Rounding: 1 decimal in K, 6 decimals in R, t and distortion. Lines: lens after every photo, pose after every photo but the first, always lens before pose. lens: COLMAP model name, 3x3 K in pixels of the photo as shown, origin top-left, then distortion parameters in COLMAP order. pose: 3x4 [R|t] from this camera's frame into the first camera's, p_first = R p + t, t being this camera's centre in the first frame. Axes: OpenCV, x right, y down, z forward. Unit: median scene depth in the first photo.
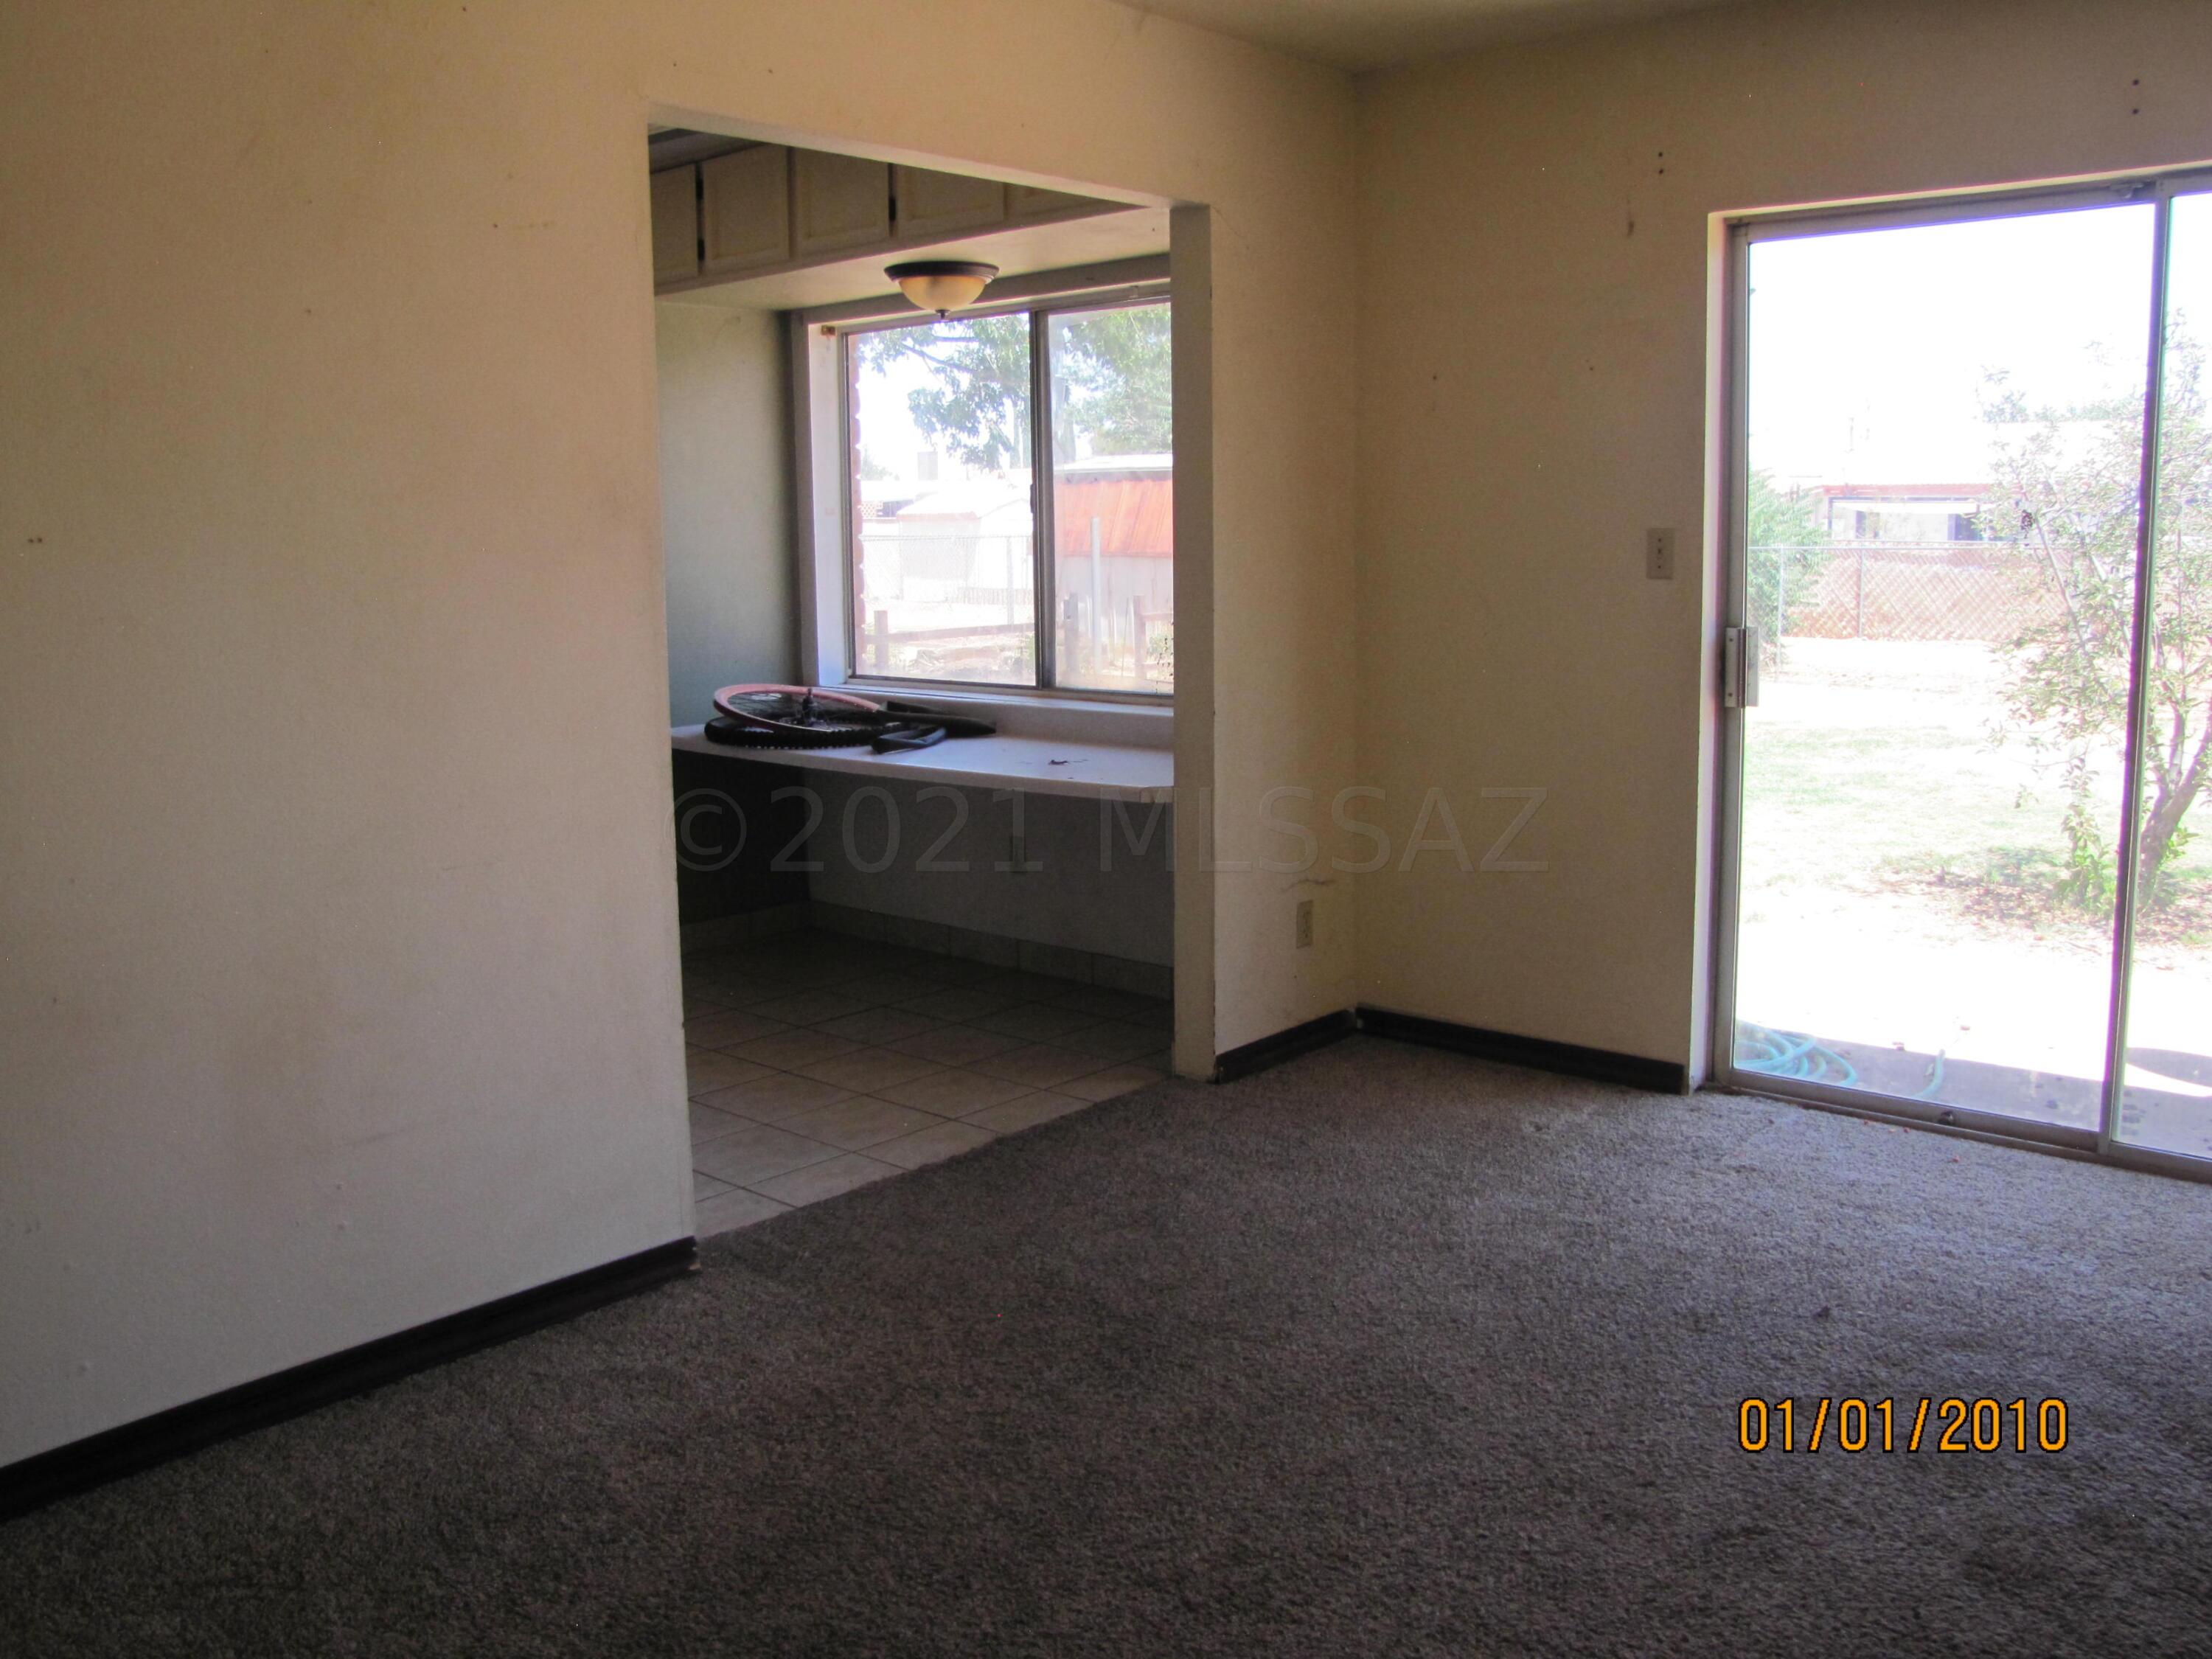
lens RADIAL K [[1877.9, 0, 1100.7], [0, 1877.9, 792.4], [0, 0, 1]] dist [-0.205928, 0.189795]
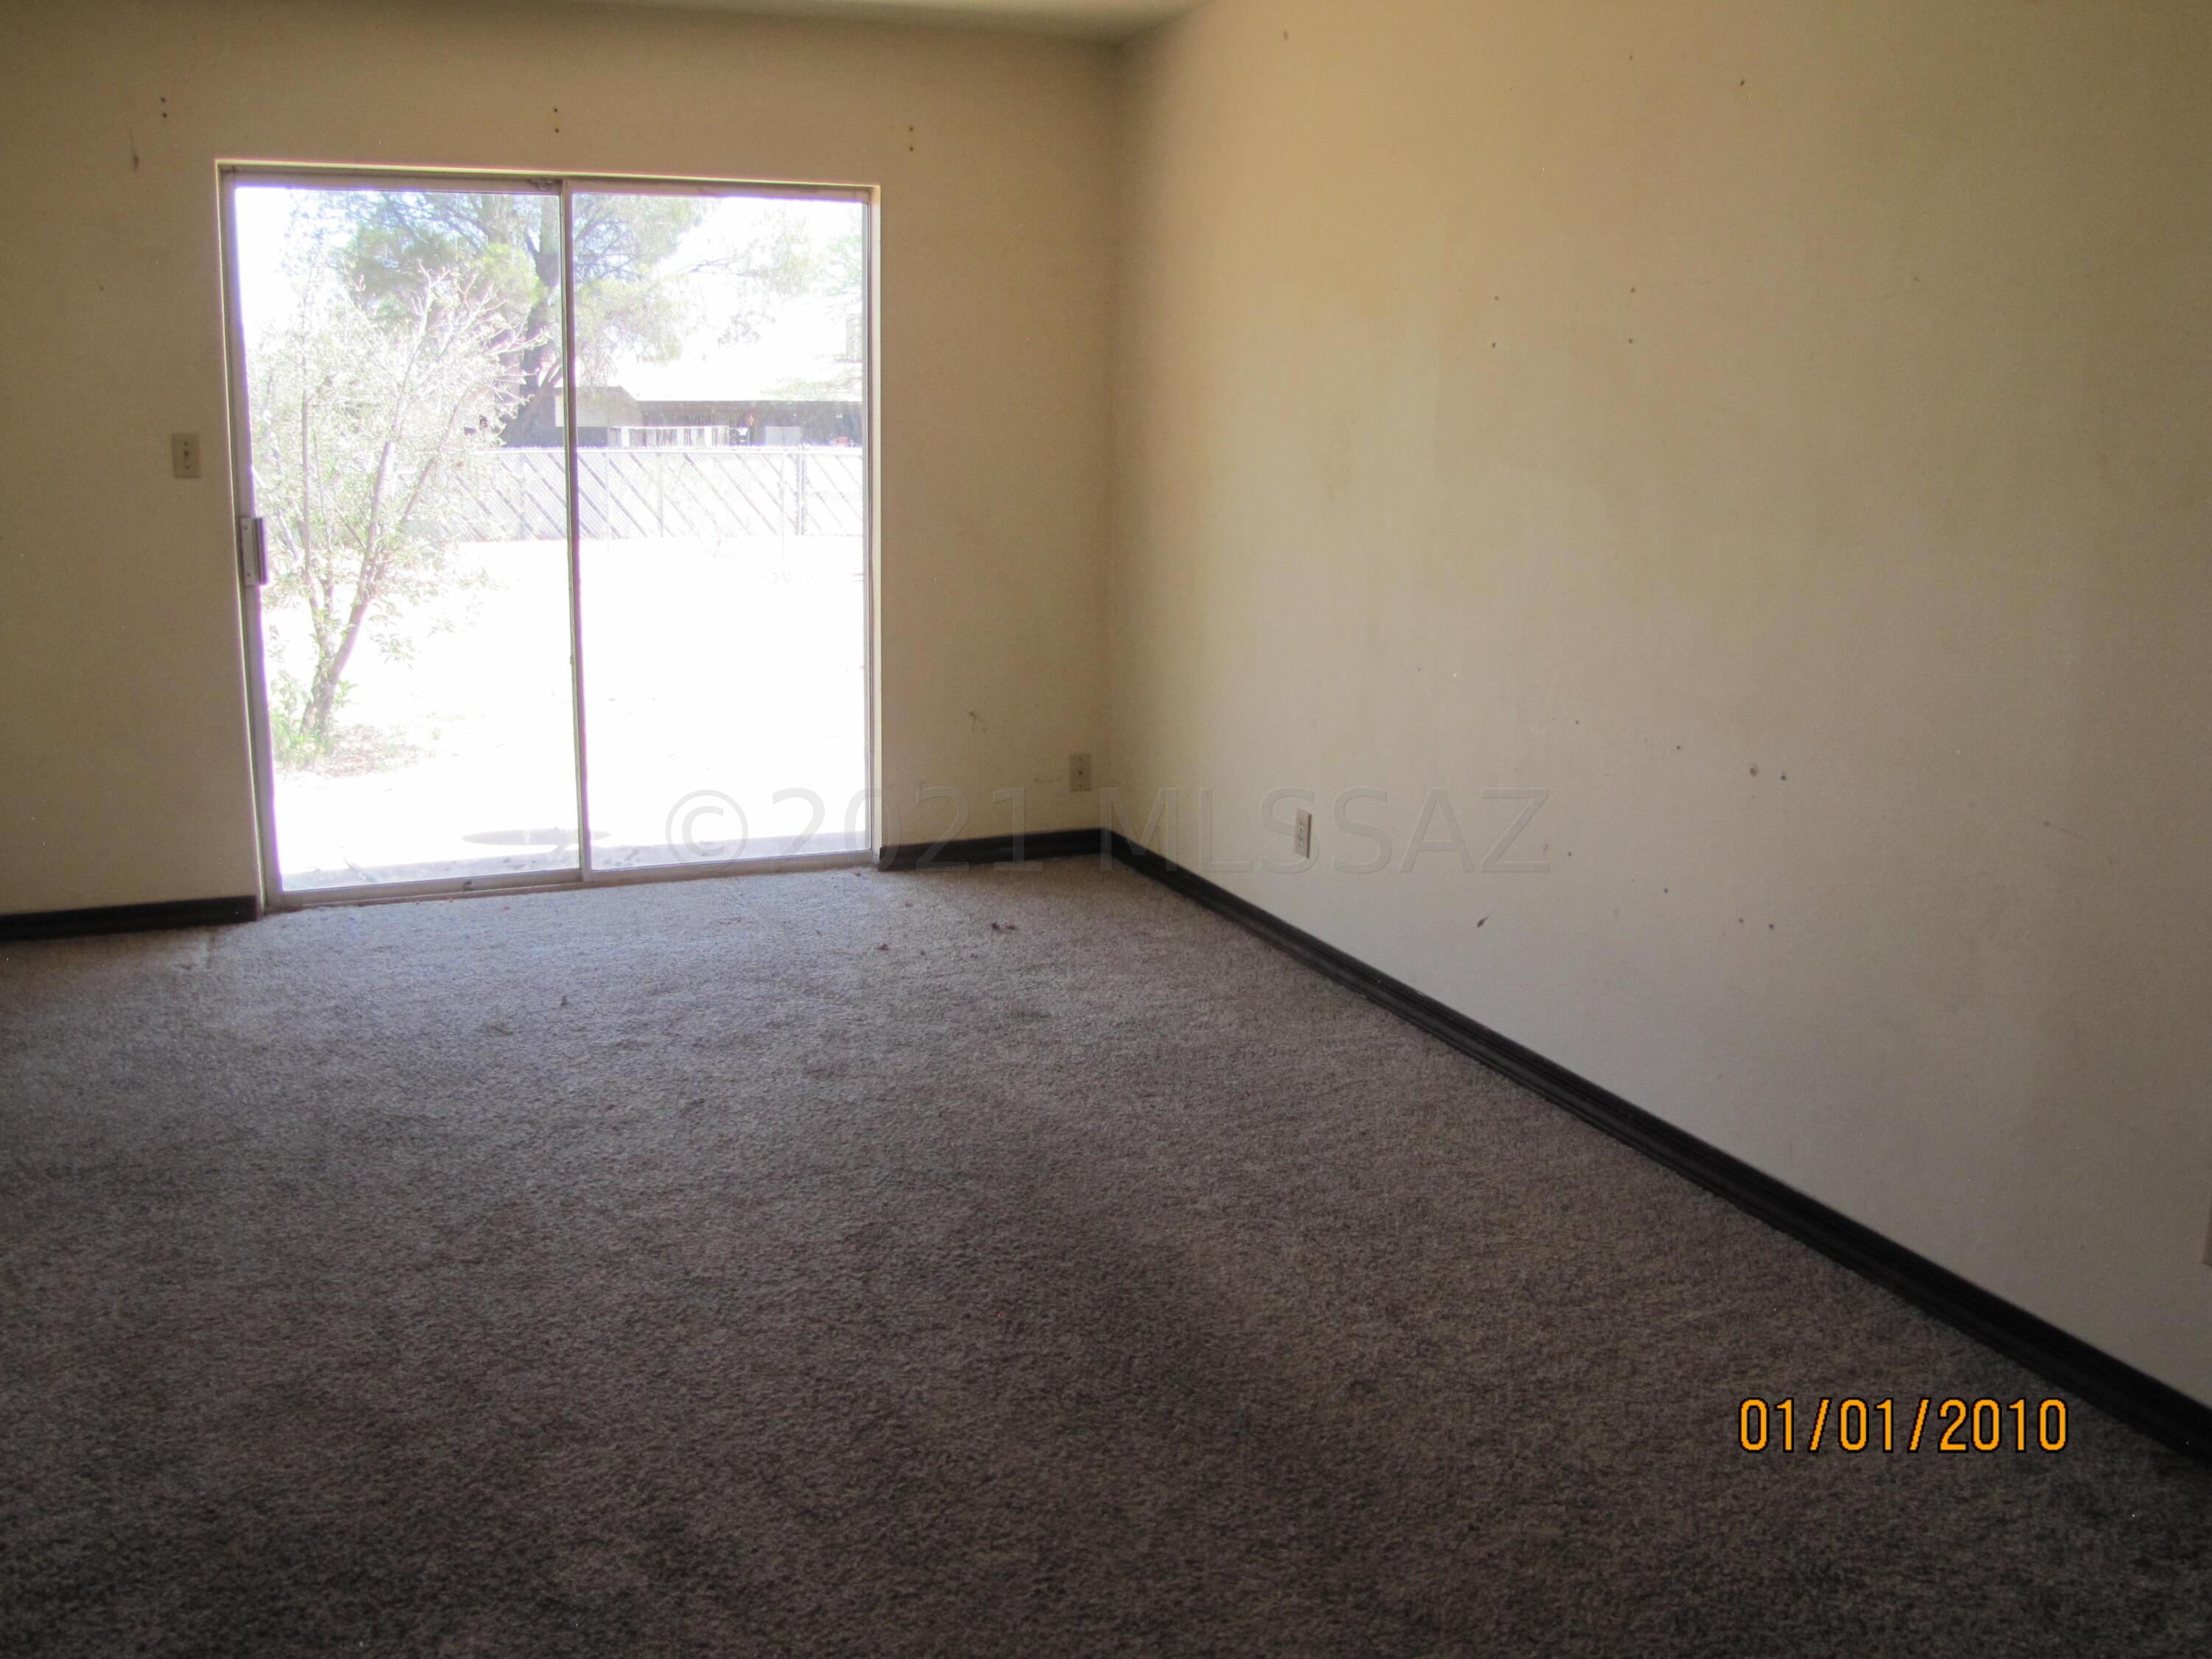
lens RADIAL K [[1877.9, 0, 1100.7], [0, 1877.9, 792.4], [0, 0, 1]] dist [-0.205928, 0.189795]
pose [[0.439928, -0.158982, 0.883848, -0.552434], [0.112582, 0.986204, 0.121356, 0.006079], [-0.890948, 0.046118, 0.451757, -0.003208]]
